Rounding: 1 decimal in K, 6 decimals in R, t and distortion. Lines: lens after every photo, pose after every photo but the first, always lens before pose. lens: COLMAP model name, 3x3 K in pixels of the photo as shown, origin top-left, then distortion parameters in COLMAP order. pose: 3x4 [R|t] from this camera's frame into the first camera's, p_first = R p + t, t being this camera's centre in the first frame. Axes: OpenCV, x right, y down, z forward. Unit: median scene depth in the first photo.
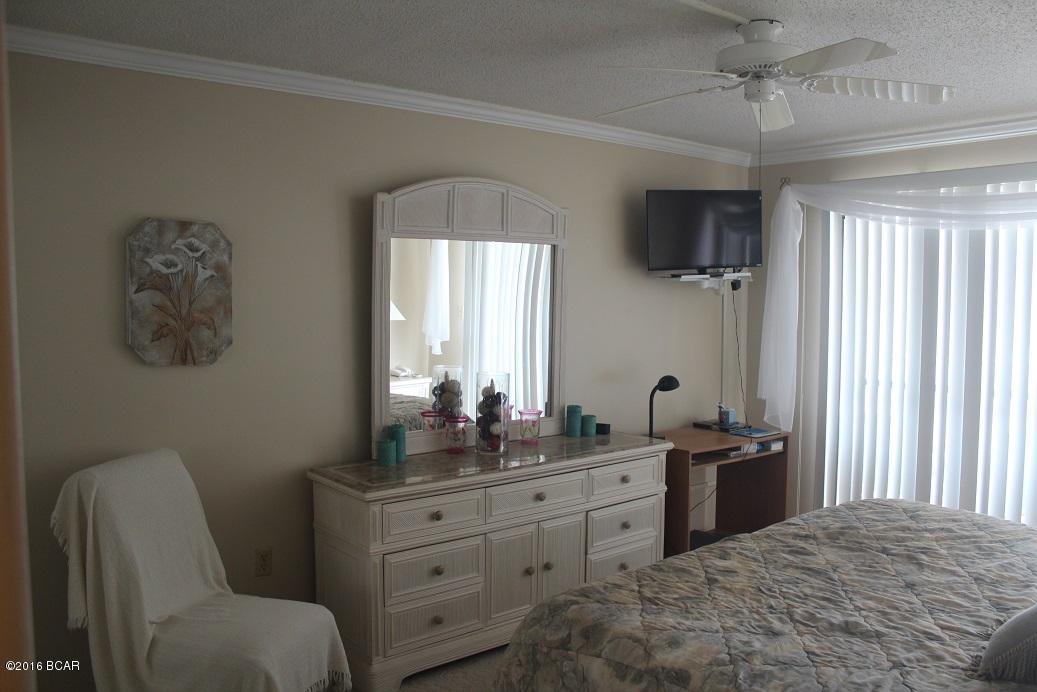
lens RADIAL K [[860.7, 0, 538.5], [0, 860.7, 351.2], [0, 0, 1]] dist [-0.157030, 0.135238]
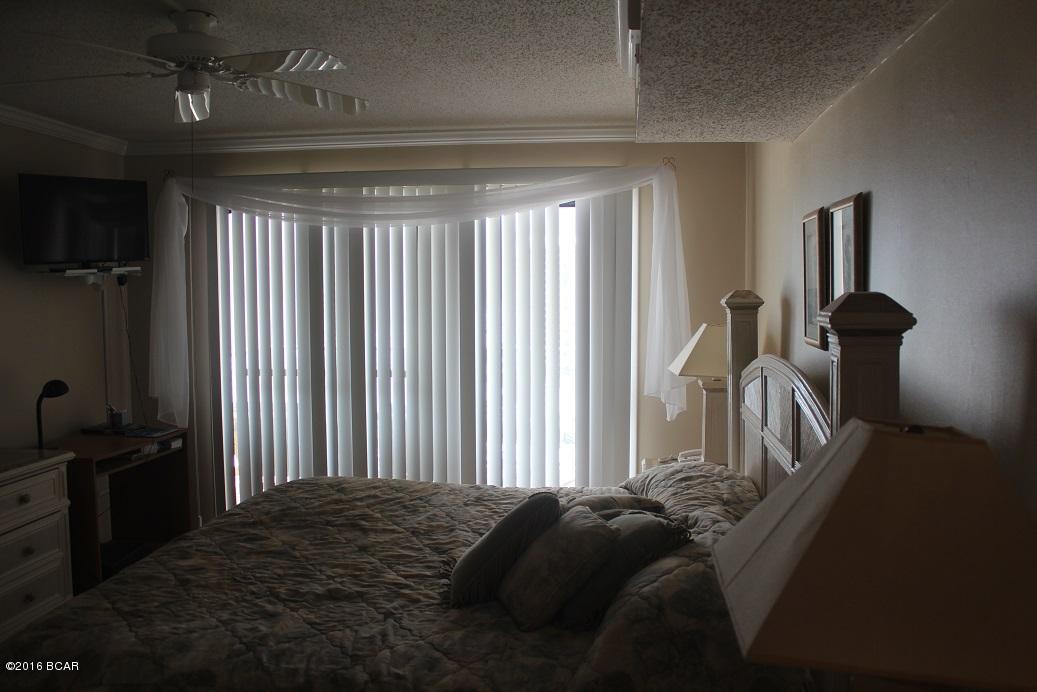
lens RADIAL K [[860.7, 0, 538.5], [0, 860.7, 351.2], [0, 0, 1]] dist [-0.157030, 0.135238]
pose [[0.723215, -0.055620, 0.688379, -0.143839], [0.050741, 0.998337, 0.027356, -0.000021], [-0.688756, 0.015145, 0.724835, 0.015889]]
